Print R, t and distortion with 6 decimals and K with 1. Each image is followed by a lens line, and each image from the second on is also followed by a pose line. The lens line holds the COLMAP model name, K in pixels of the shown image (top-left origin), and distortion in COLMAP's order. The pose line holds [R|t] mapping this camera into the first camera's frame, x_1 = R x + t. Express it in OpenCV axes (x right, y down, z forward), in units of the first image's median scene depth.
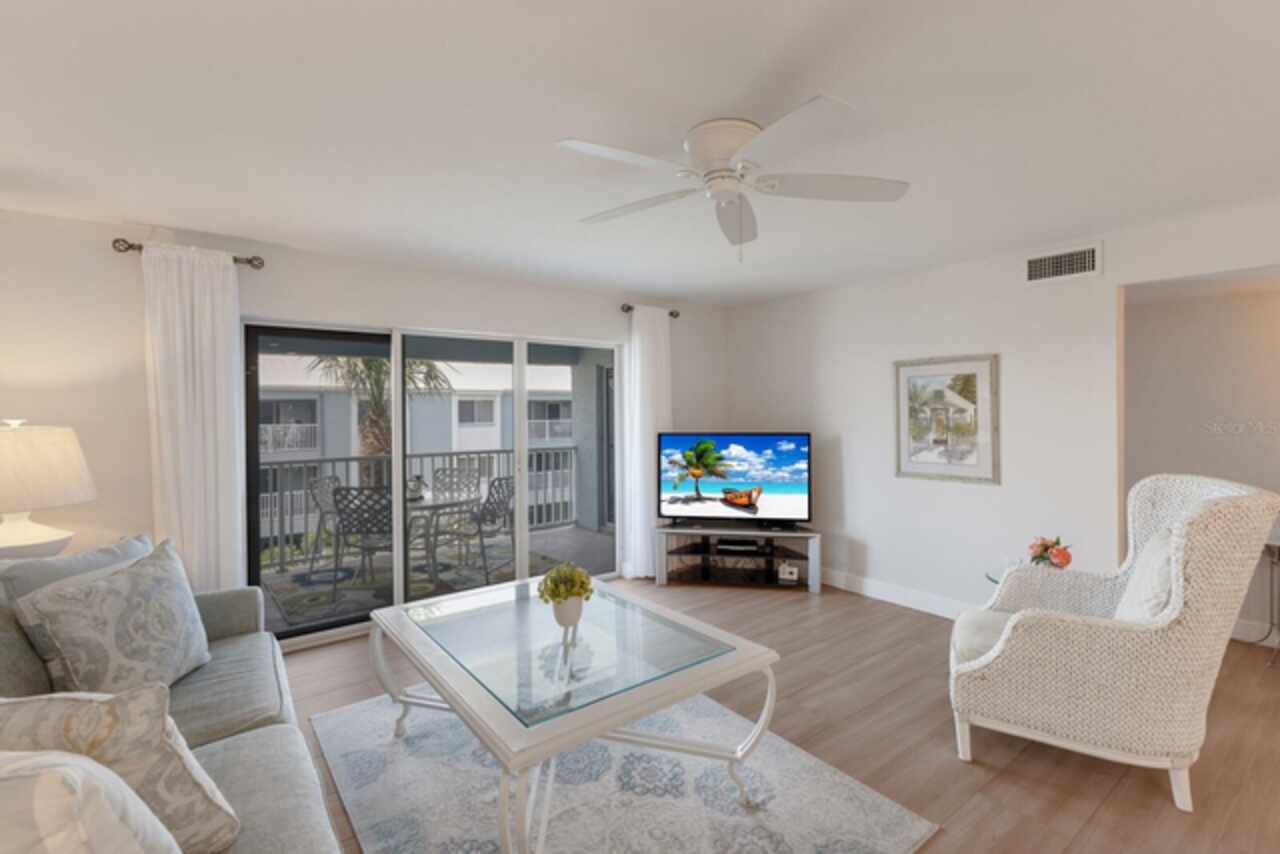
lens RADIAL K [[569.7, 0, 646.7], [0, 569.7, 422.5], [0, 0, 1]] dist [0.019764, -0.001644]
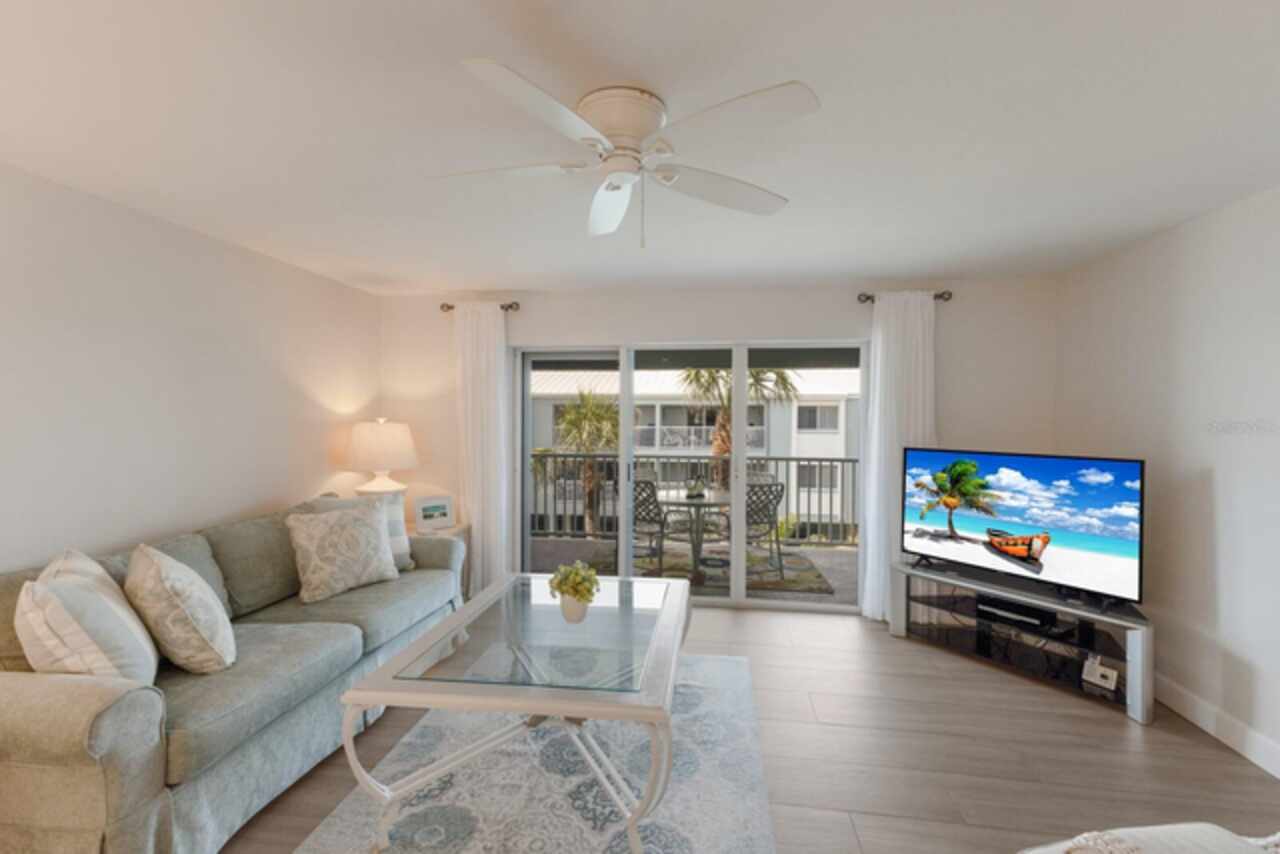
lens RADIAL K [[569.7, 0, 646.8], [0, 569.7, 420.0], [0, 0, 1]] dist [0.019764, -0.001644]
pose [[0.709766, 0.016697, -0.704239, 0.338769], [-0.026772, 0.999636, -0.003281, -0.007563], [0.703928, 0.021182, 0.709955, 0.174004]]
